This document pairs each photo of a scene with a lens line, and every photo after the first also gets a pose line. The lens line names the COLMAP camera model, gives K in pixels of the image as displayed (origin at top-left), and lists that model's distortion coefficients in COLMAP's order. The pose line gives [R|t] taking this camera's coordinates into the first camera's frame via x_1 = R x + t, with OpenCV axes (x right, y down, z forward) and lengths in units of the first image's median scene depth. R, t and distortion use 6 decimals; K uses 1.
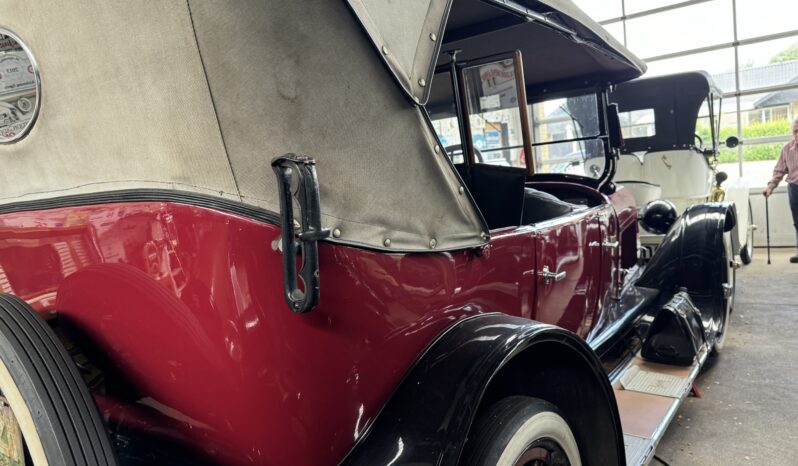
lens RADIAL K [[583.1, 0, 405.0], [0, 583.1, 237.3], [0, 0, 1]] dist [0.048311, -0.035173]
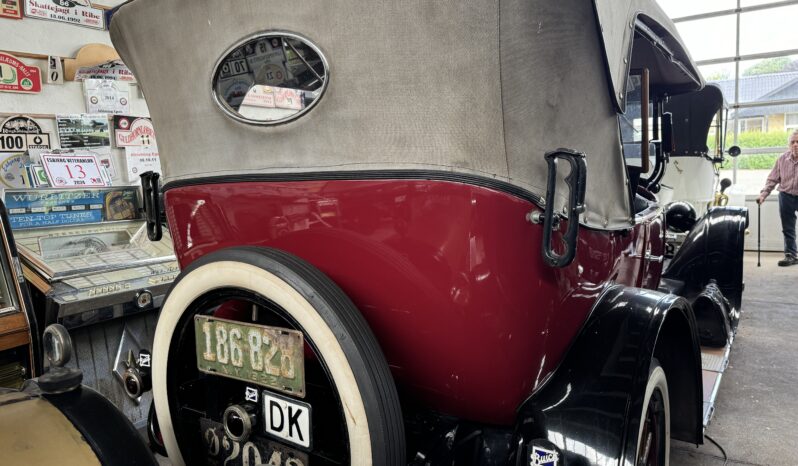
lens RADIAL K [[583.1, 0, 398.0], [0, 583.1, 240.4], [0, 0, 1]] dist [0.048311, -0.035173]
pose [[0.998027, 0.047217, 0.041381, -0.154344], [-0.048065, 0.998649, 0.019735, 0.014932], [-0.040393, -0.021685, 0.998949, -0.084316]]
